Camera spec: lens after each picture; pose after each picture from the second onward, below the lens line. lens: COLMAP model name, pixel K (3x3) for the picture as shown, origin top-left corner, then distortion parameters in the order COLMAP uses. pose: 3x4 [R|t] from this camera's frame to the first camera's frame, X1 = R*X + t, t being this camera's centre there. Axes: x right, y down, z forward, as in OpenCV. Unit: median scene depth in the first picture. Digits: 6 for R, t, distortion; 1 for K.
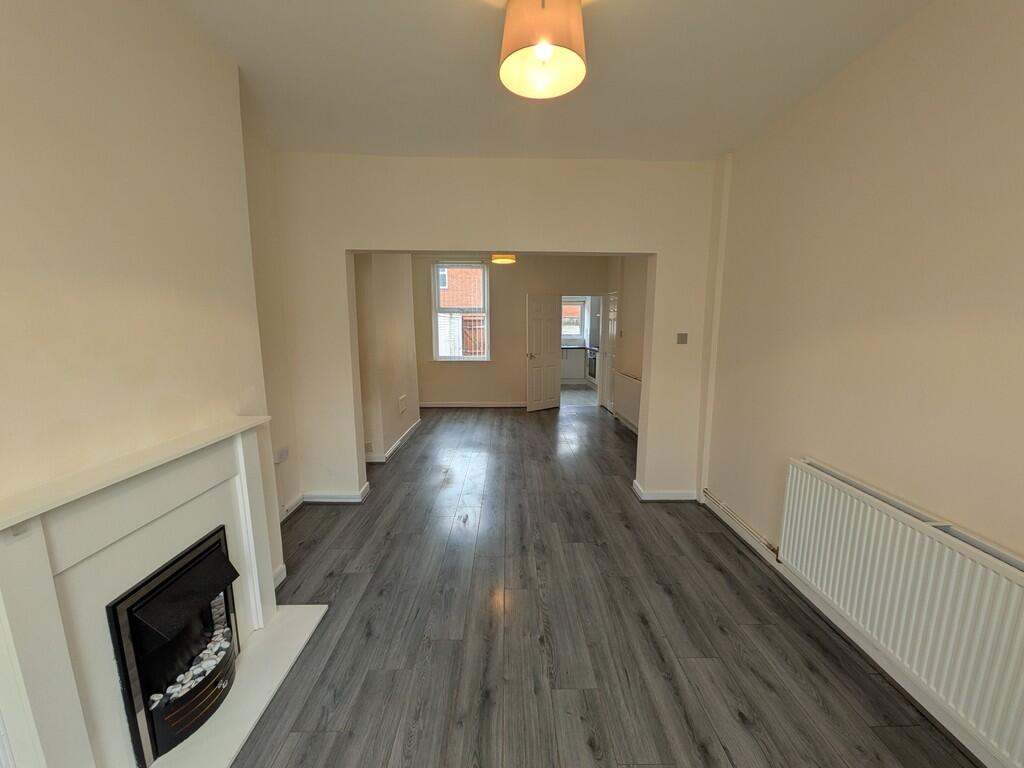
lens RADIAL K [[404.5, 0, 515.3], [0, 404.5, 379.9], [0, 0, 1]] dist [-0.000597, 0.000175]
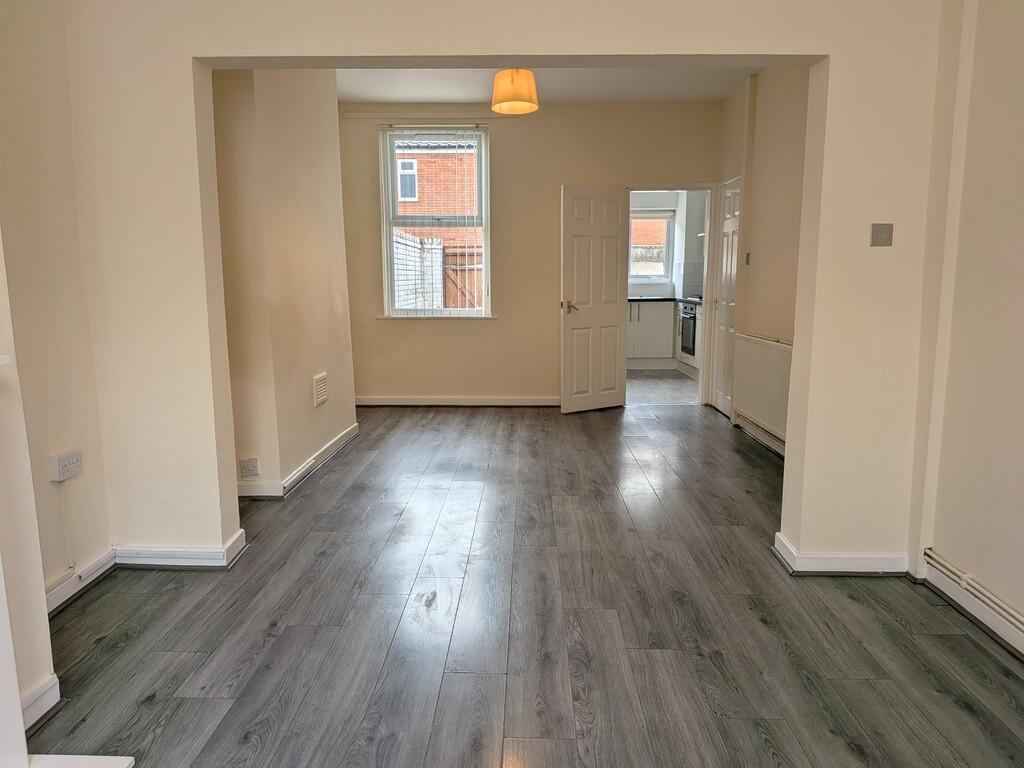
lens RADIAL K [[740.7, 0, 509.2], [0, 740.7, 385.7], [0, 0, 1]] dist [0.018521, -0.043072]
pose [[0.998863, 0.003833, -0.047521, 0.013197], [-0.003470, 0.999964, 0.007720, 0.069243], [0.047549, -0.007547, 0.998840, 0.095481]]
